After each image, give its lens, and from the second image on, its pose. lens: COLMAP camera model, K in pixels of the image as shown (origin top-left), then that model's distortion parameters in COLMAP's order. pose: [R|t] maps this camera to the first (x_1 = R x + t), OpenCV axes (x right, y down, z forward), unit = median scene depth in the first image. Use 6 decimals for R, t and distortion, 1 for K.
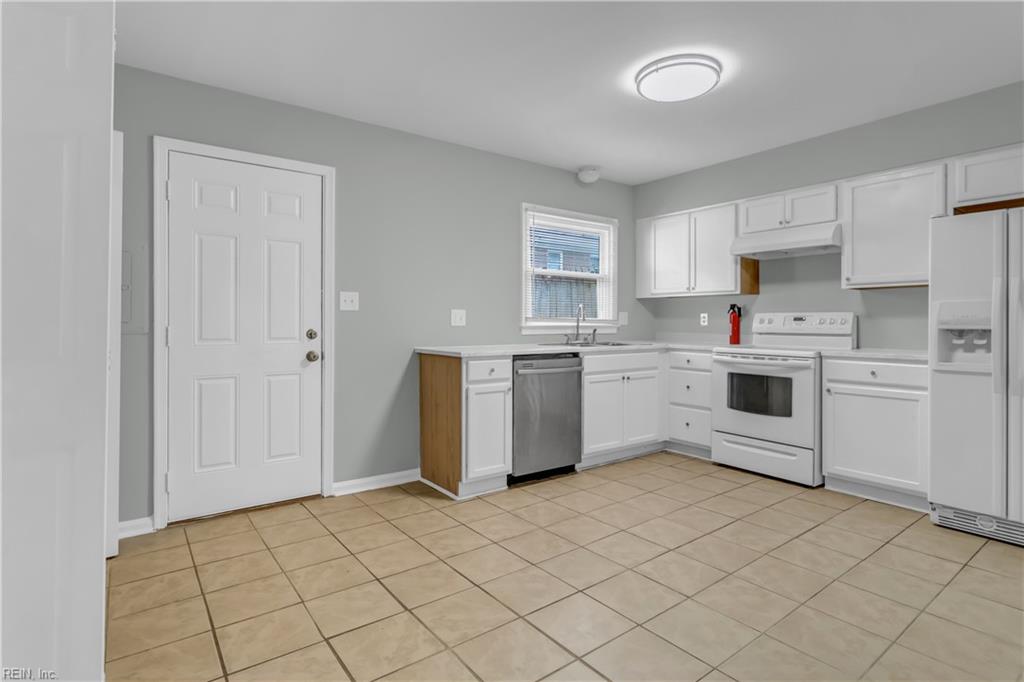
lens RADIAL K [[525.4, 0, 514.5], [0, 525.4, 322.8], [0, 0, 1]] dist [-0.000279, -0.000078]
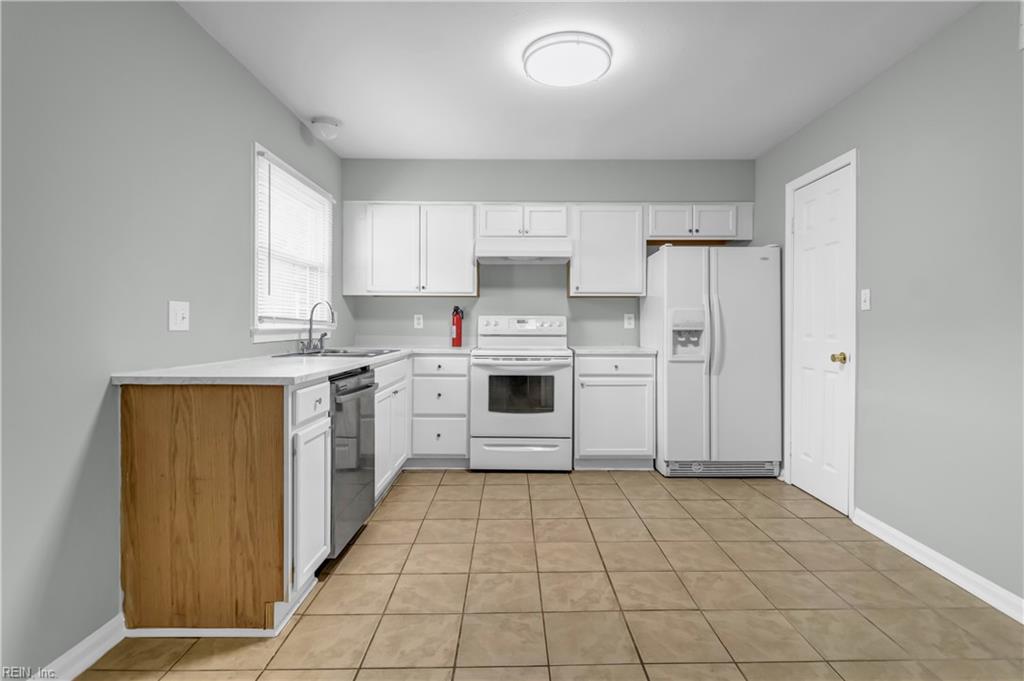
lens RADIAL K [[515.9, 0, 527.2], [0, 515.9, 327.3], [0, 0, 1]] dist [-0.000350, 0.000177]
pose [[0.588739, -0.002872, 0.808318, -0.347042], [-0.002228, 0.999984, 0.005176, -0.000919], [-0.808320, -0.004849, 0.588724, 0.390580]]
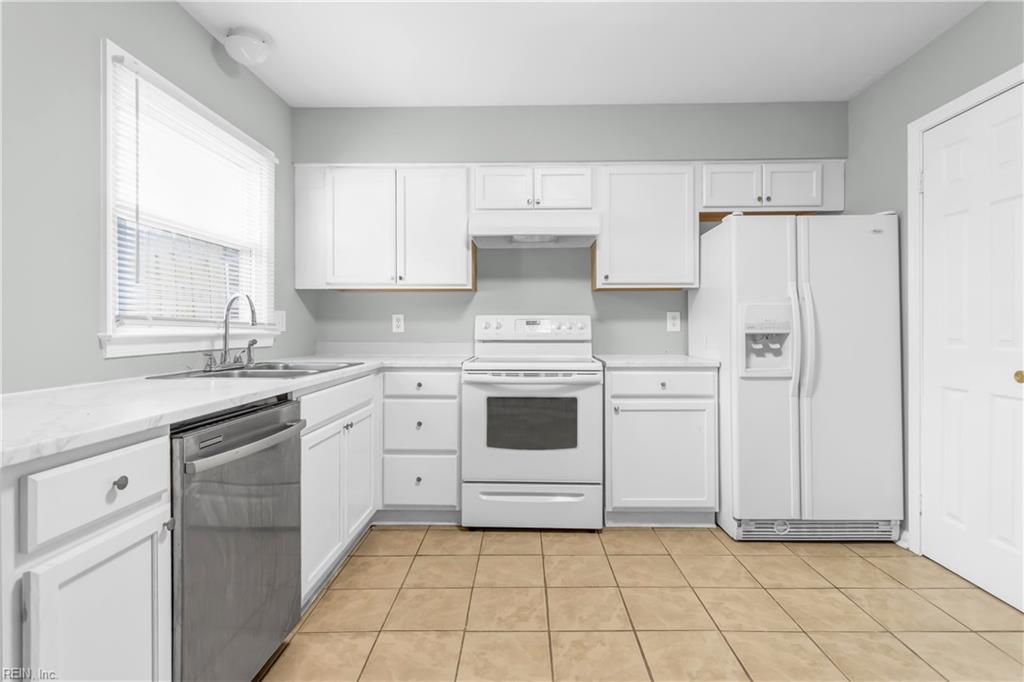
lens RADIAL K [[515.9, 0, 527.2], [0, 515.9, 327.8], [0, 0, 1]] dist [-0.000350, 0.000177]
pose [[0.606539, -0.002896, 0.795049, -0.122336], [0.002863, 0.999995, 0.001458, -0.000675], [-0.795049, 0.001392, 0.606544, 0.555647]]
